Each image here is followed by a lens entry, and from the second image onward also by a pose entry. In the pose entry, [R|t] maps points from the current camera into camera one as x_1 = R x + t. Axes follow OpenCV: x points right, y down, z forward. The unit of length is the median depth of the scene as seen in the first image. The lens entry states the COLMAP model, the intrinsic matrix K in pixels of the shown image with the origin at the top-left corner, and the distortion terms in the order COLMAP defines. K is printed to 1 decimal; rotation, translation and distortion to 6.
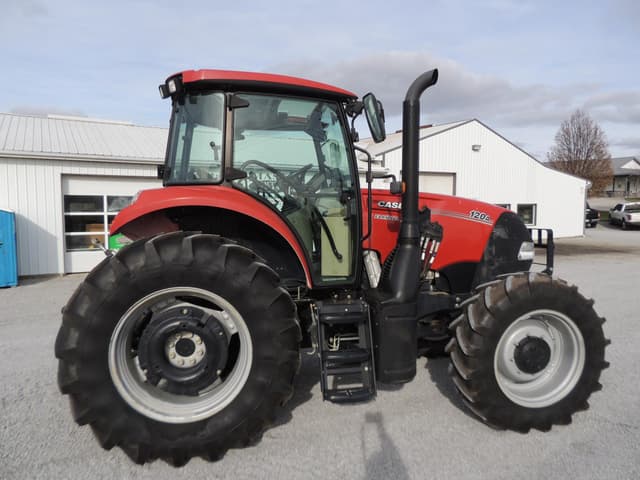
lens RADIAL K [[457.1, 0, 320.0], [0, 457.1, 240.0], [0, 0, 1]] dist [-0.003582, -0.002473]
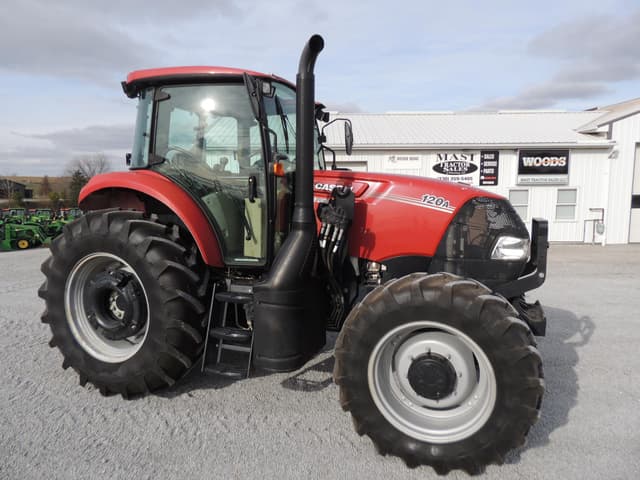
lens RADIAL K [[450.2, 0, 315.7], [0, 450.2, 241.2], [0, 0, 1]] dist [0.003380, 0.002464]
pose [[0.842374, 0.066249, -0.534805, 0.693687], [-0.042690, 0.997499, 0.056324, -0.019503], [0.537199, -0.024615, 0.843096, 0.231863]]
